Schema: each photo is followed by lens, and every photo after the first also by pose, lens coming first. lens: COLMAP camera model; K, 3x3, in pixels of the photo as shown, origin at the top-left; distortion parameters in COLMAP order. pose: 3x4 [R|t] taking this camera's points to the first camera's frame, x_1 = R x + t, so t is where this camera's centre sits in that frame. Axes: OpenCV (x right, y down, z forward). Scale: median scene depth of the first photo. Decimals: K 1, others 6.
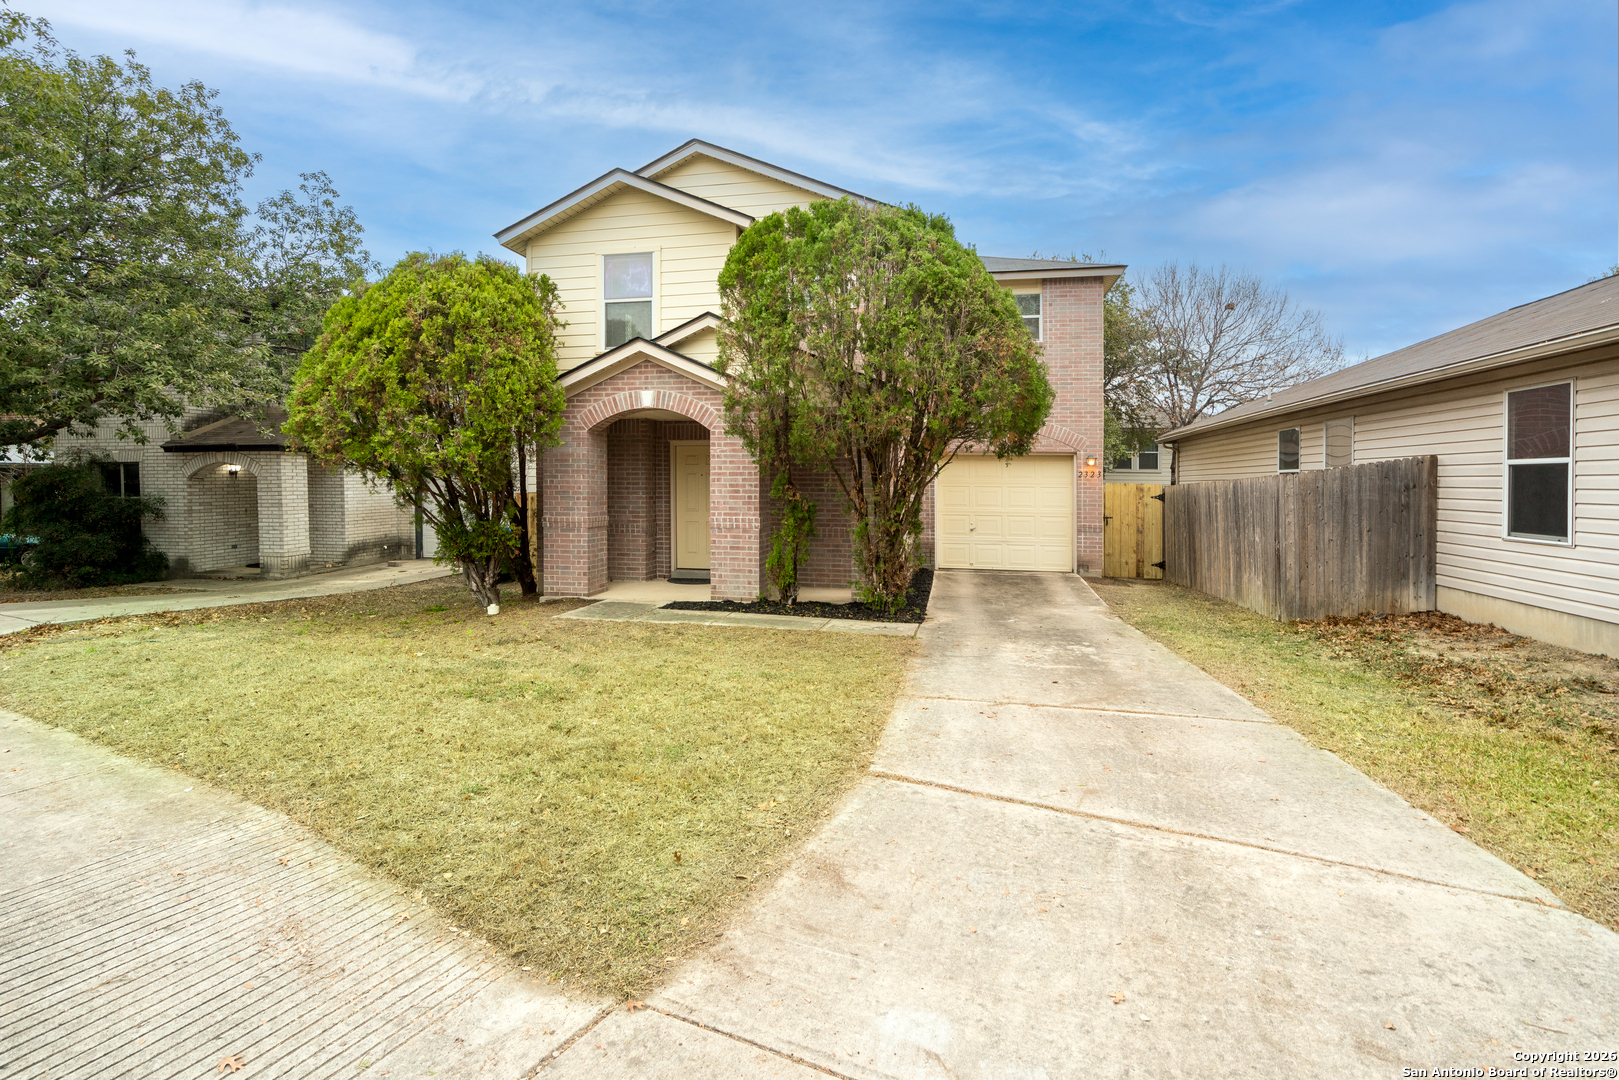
lens RADIAL K [[746.0, 0, 809.1], [0, 746.0, 535.1], [0, 0, 1]] dist [-0.012618, 0.005187]
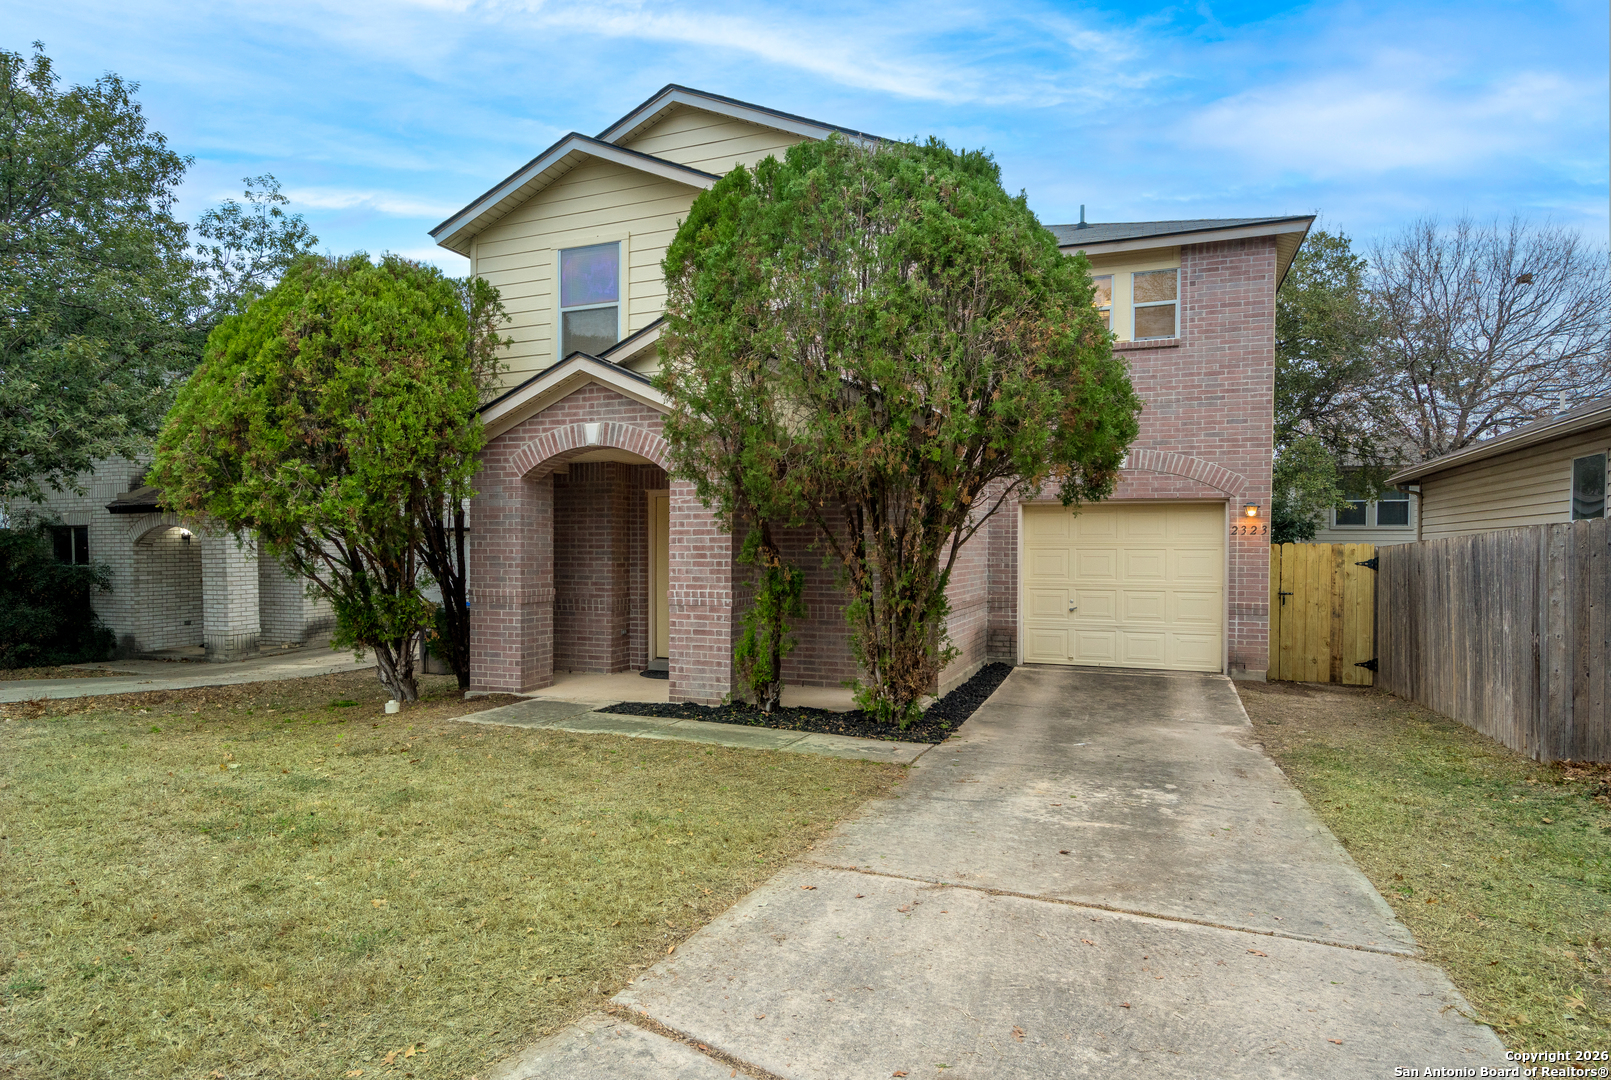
lens RADIAL K [[905.2, 0, 804.8], [0, 905.2, 624.0], [0, 0, 1]] dist [0.005863, 0.000761]
pose [[0.981879, 0.010700, -0.189208, 0.168820], [-0.008620, 0.999893, 0.011816, -0.002484], [0.189314, -0.009971, 0.981866, 0.134048]]
